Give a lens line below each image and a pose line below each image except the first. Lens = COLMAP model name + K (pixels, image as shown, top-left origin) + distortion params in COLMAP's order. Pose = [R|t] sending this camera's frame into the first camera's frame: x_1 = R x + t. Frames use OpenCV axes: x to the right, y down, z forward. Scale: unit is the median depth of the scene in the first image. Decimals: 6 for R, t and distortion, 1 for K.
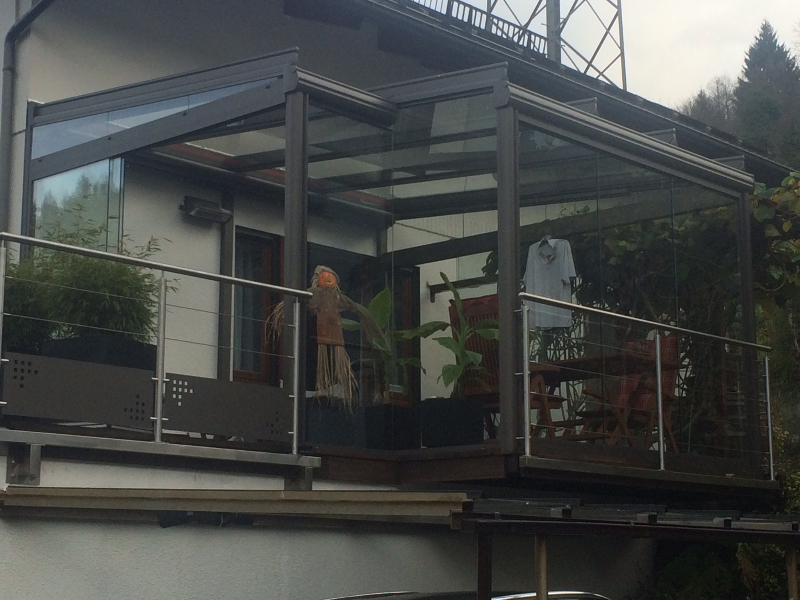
lens RADIAL K [[1564.0, 0, 400.0], [0, 1564.0, 300.0], [0, 0, 1]] dist [0.035571, 0.136161]
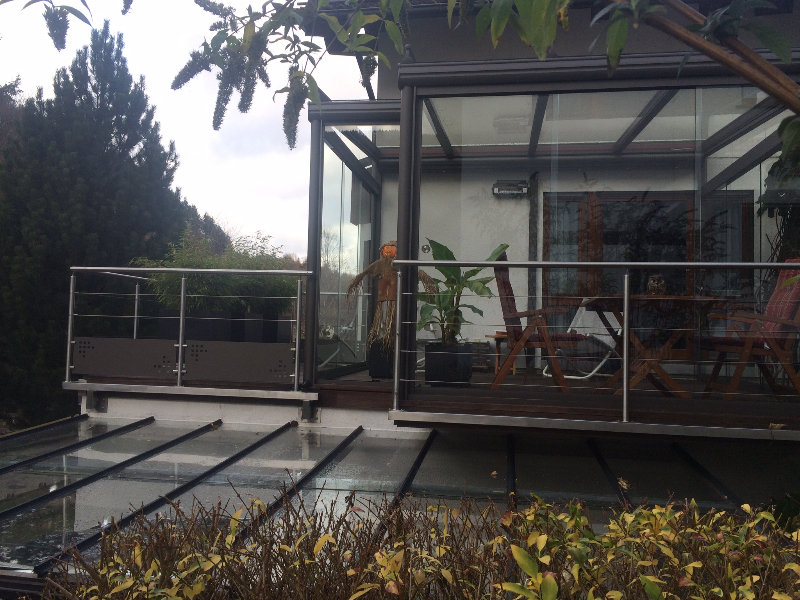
lens RADIAL K [[683.7, 0, 400.0], [0, 683.7, 300.0], [0, 0, 1]] dist [0.090952, -0.133735]
pose [[0.549185, -0.021248, -0.835430, 0.420152], [0.127774, 0.990058, 0.058814, -0.004411], [0.825875, -0.139046, 0.546440, 0.645500]]
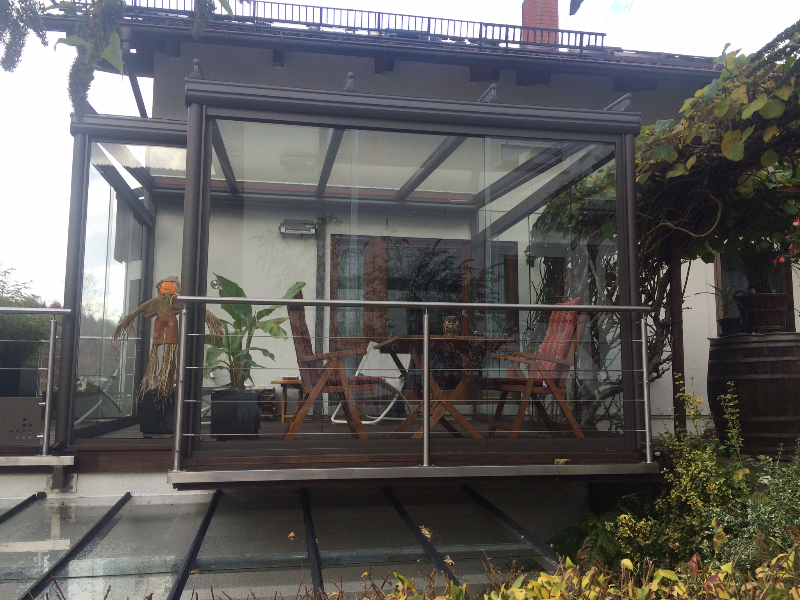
lens RADIAL K [[683.7, 0, 400.0], [0, 683.7, 300.0], [0, 0, 1]] dist [0.090952, -0.133735]
pose [[0.788368, -0.067408, -0.611500, 0.386927], [0.108519, 0.993630, 0.030375, -0.000629], [0.605557, -0.090306, 0.790661, 0.655827]]
